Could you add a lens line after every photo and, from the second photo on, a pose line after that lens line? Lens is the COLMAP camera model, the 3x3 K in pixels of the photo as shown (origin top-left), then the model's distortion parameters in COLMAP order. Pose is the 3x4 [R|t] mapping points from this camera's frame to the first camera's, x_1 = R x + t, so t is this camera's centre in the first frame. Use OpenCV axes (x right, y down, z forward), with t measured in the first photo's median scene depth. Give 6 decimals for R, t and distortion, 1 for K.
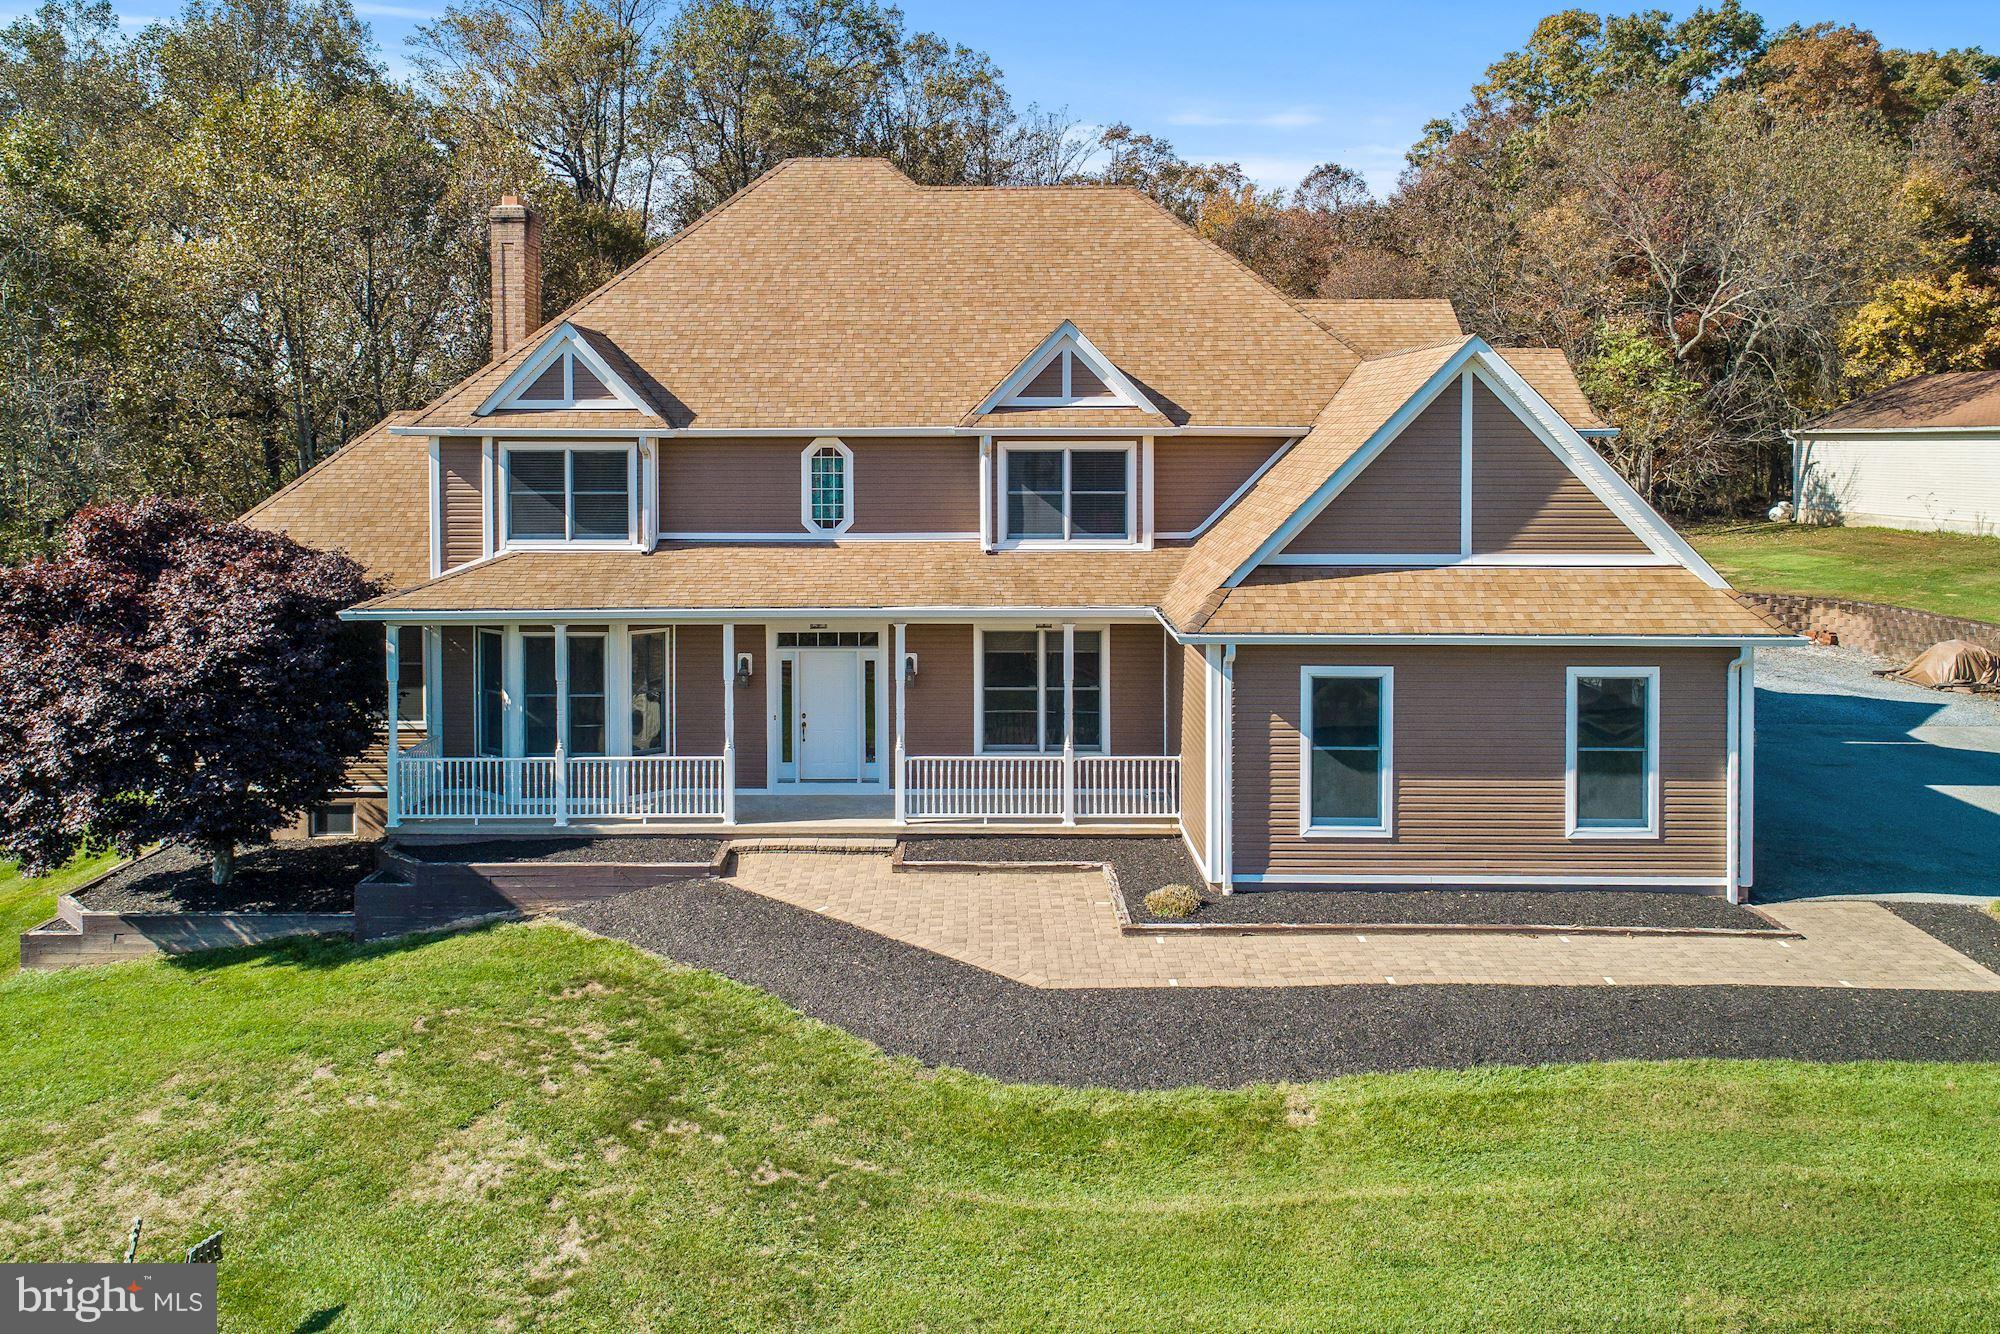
lens RADIAL K [[1810.5, 0, 999.7], [0, 1810.5, 490.9], [0, 0, 1]] dist [0.010551, 0.024185]
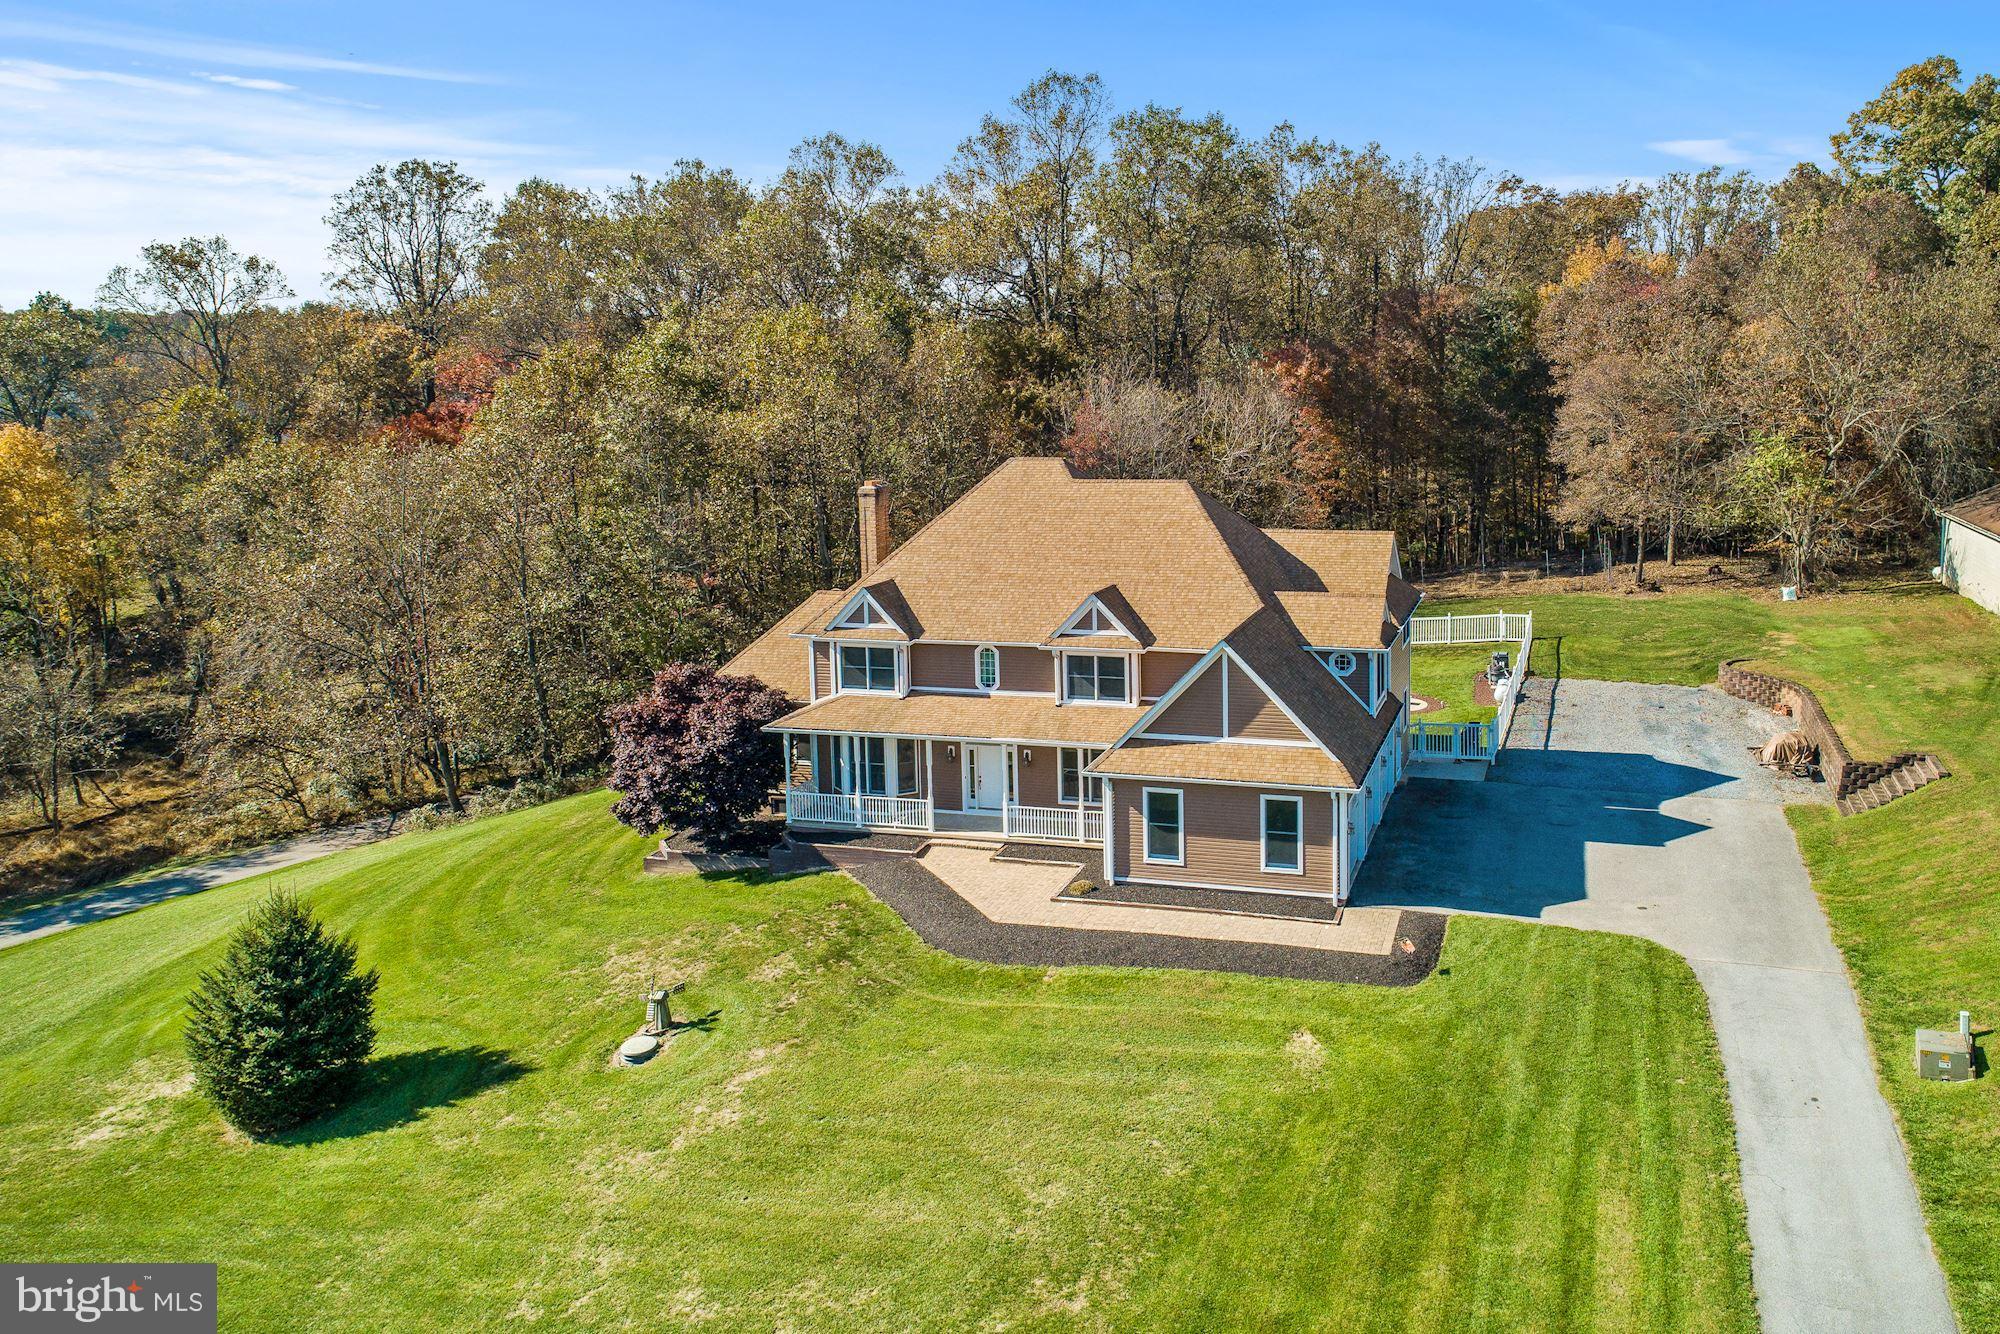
lens RADIAL K [[1565.9, 0, 995.5], [0, 1565.9, 613.6], [0, 0, 1]] dist [0.007715, 0.002558]
pose [[0.953800, 0.019625, -0.299800, 0.500013], [0.012141, 0.994531, 0.103730, -0.278037], [0.300196, -0.102577, 0.948346, -0.747501]]
